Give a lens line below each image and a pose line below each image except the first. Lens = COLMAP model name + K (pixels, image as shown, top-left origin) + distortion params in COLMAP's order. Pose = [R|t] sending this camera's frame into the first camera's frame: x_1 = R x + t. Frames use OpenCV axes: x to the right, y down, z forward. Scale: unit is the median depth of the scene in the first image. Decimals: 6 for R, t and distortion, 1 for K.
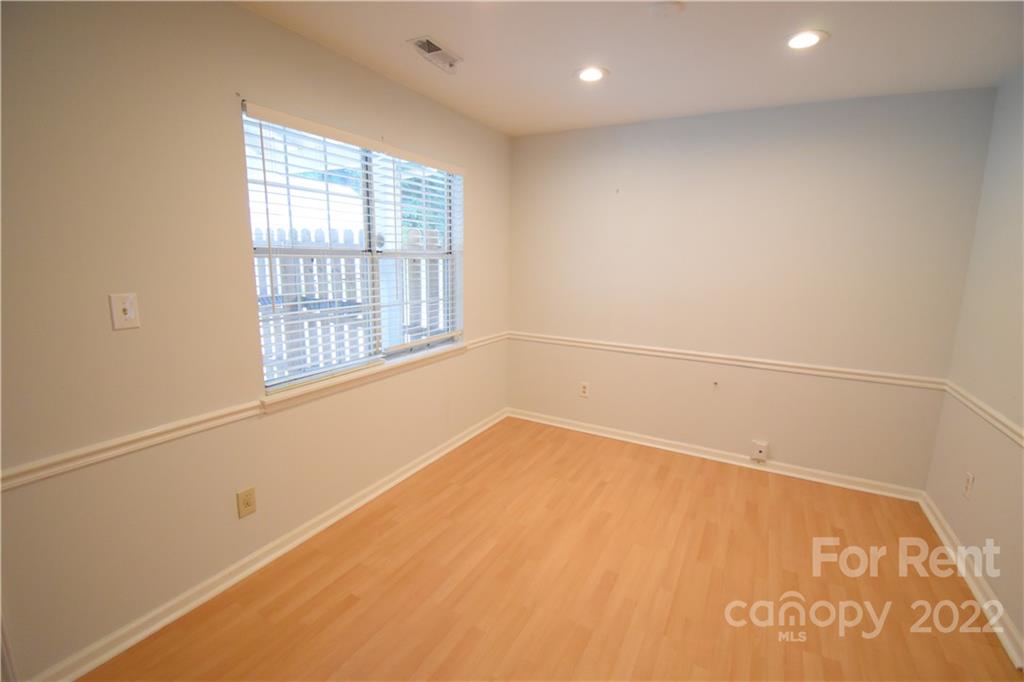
lens RADIAL K [[450.0, 0, 512.0], [0, 450.0, 341.0], [0, 0, 1]] dist [0.018436, -0.025930]
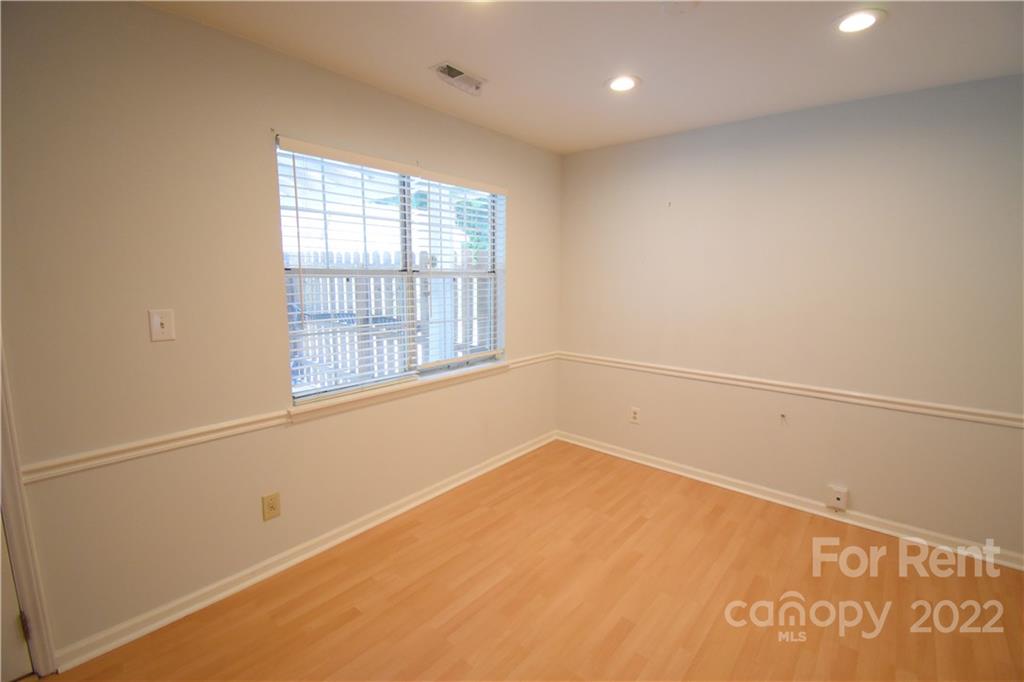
lens RADIAL K [[450.0, 0, 512.0], [0, 450.0, 341.0], [0, 0, 1]] dist [0.018436, -0.025930]
pose [[0.980053, 0.016930, -0.198015, 0.127637], [-0.025665, 0.998803, -0.041631, -0.000872], [0.197073, 0.045883, 0.979315, 0.038533]]
